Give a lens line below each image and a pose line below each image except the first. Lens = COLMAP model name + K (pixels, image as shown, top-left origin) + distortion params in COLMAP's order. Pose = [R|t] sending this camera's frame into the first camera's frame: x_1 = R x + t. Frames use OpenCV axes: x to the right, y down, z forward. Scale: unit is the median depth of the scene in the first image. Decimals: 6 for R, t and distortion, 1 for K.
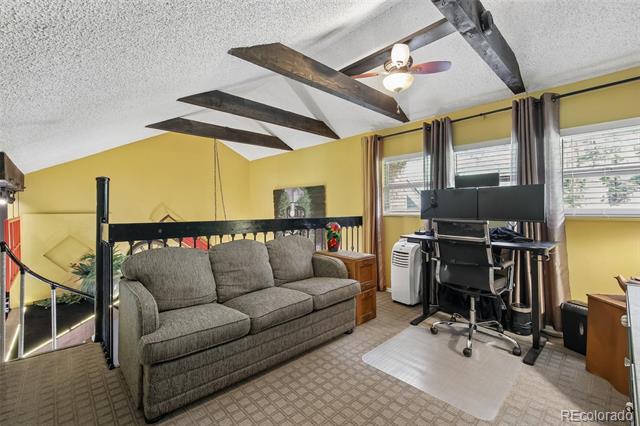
lens RADIAL K [[276.8, 0, 318.1], [0, 276.8, 208.4], [0, 0, 1]] dist [0.035980, -0.009903]
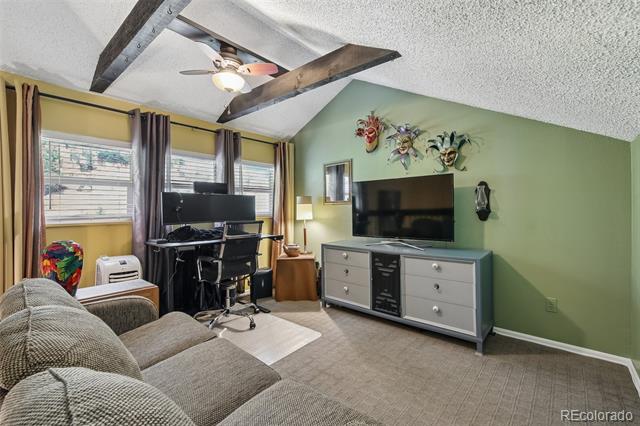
lens RADIAL K [[276.8, 0, 318.1], [0, 276.8, 208.4], [0, 0, 1]] dist [0.035980, -0.009903]
pose [[-0.115877, 0.005426, 0.993249, -0.618763], [0.014579, 0.999887, -0.003762, -0.003311], [-0.993157, 0.014045, -0.115943, 0.706615]]
